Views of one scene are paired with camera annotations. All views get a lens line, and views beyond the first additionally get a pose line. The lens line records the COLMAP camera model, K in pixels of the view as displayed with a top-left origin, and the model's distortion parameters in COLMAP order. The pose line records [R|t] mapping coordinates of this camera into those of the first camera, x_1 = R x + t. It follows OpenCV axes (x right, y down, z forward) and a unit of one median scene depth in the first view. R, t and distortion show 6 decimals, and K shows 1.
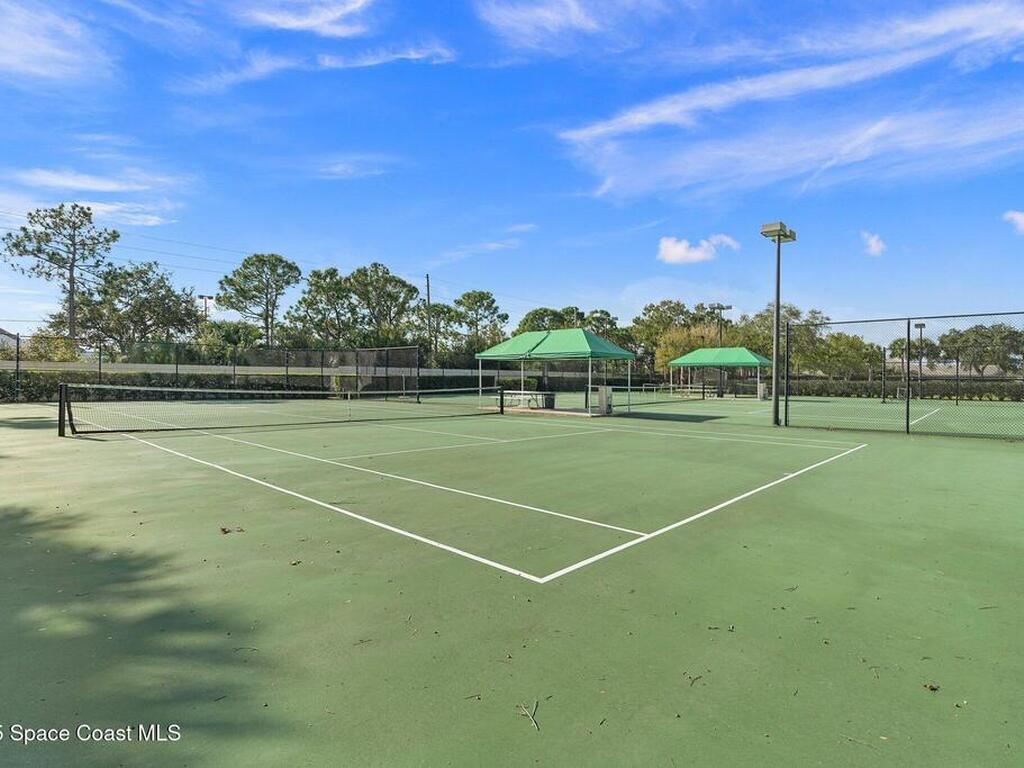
lens RADIAL K [[528.6, 0, 512.5], [0, 528.6, 384.5], [0, 0, 1]] dist [0.003076, 0.001445]
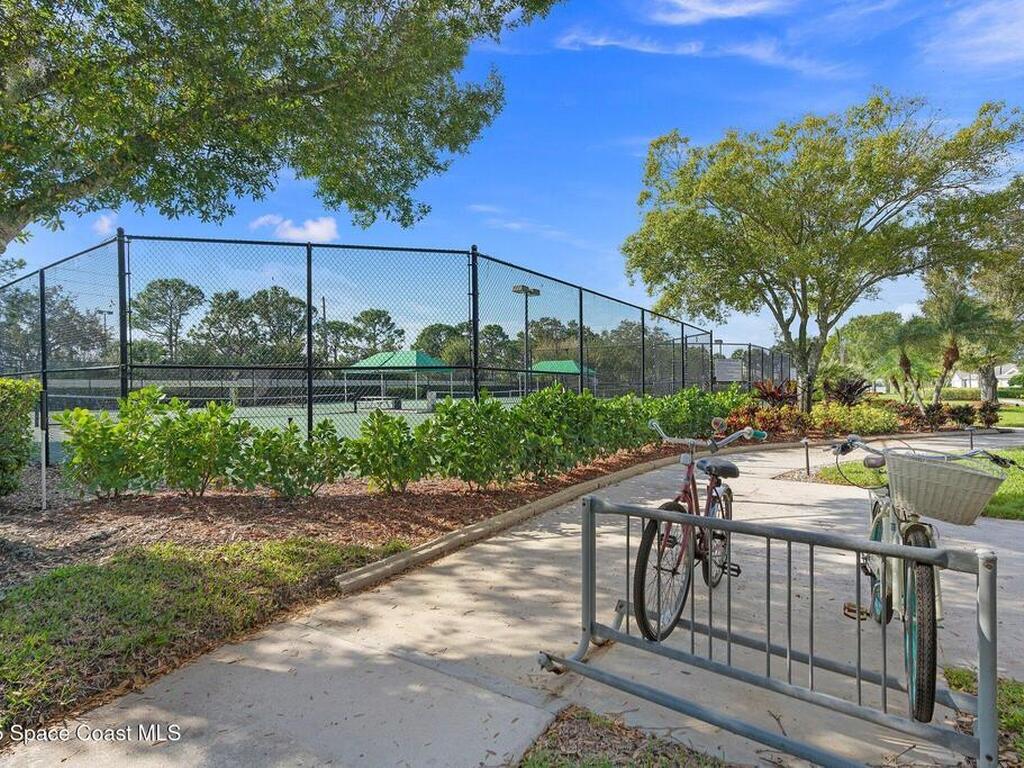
lens RADIAL K [[528.6, 0, 511.8], [0, 528.6, 382.4], [0, 0, 1]] dist [0.003076, 0.001445]
pose [[0.990167, -0.015611, 0.139018, 0.077357], [0.018407, 0.999653, -0.018853, 0.004329], [-0.138675, 0.021226, 0.990110, -0.173063]]
